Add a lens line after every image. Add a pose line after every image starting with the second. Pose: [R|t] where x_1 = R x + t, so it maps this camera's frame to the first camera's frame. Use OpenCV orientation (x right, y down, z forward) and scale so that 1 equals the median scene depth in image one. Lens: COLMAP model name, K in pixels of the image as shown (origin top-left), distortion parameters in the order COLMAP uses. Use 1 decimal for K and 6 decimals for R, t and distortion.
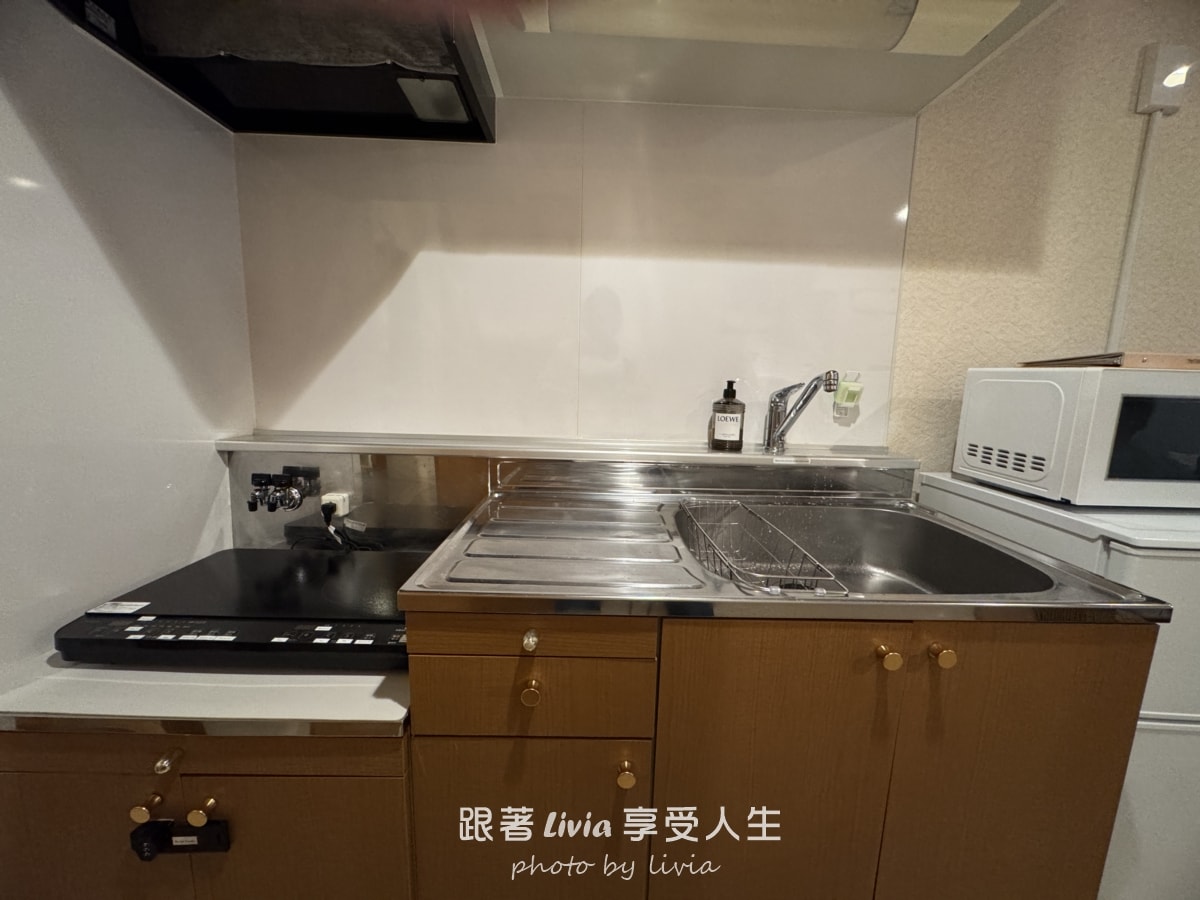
lens RADIAL K [[483.2, 0, 600.0], [0, 483.2, 450.0], [0, 0, 1]] dist [-0.000387, -0.000077]
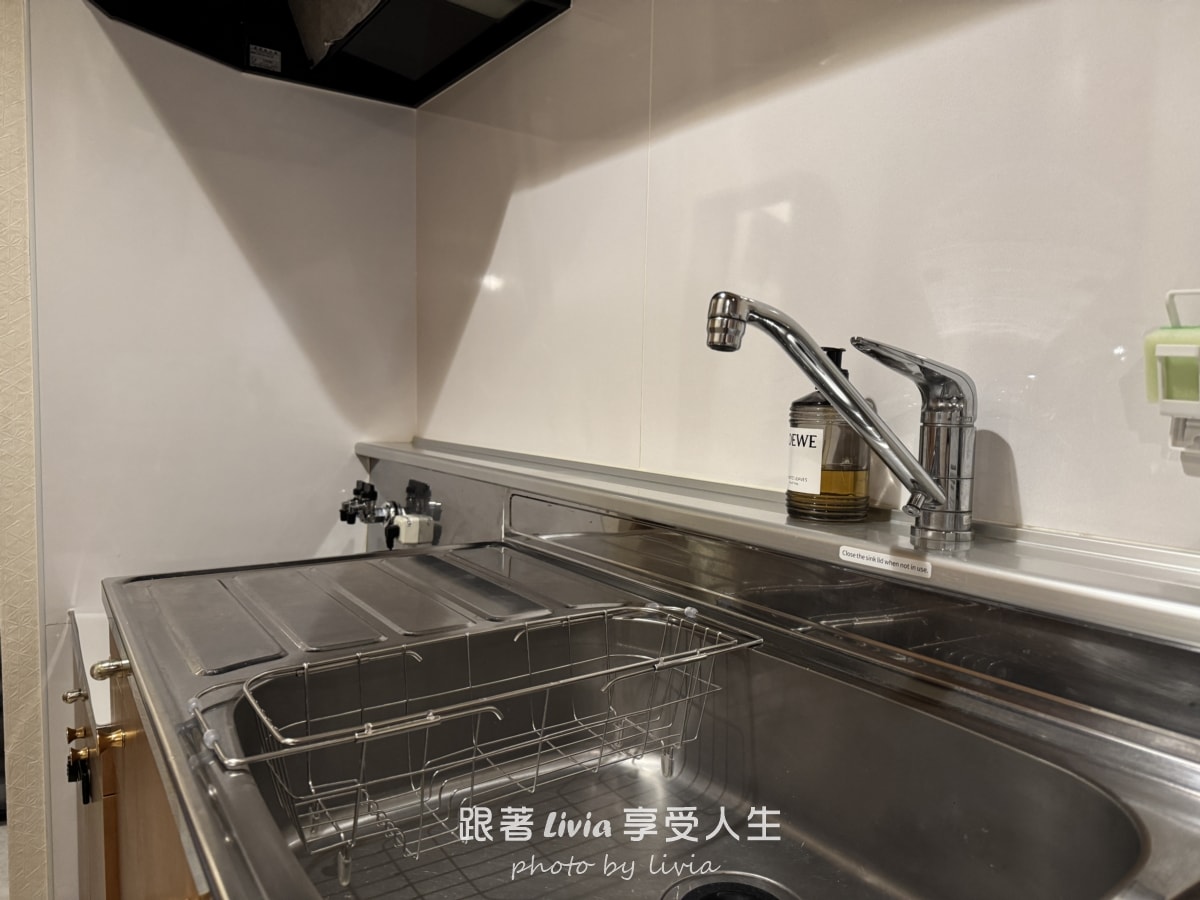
lens RADIAL K [[837.1, 0, 600.0], [0, 837.1, 450.0], [0, 0, 1]] dist [0.100874, -0.132839]
pose [[0.556345, 0.041874, -0.829896, 0.794586], [-0.124908, 0.991596, -0.033703, -0.011617], [0.821510, 0.122411, 0.556899, 0.469685]]
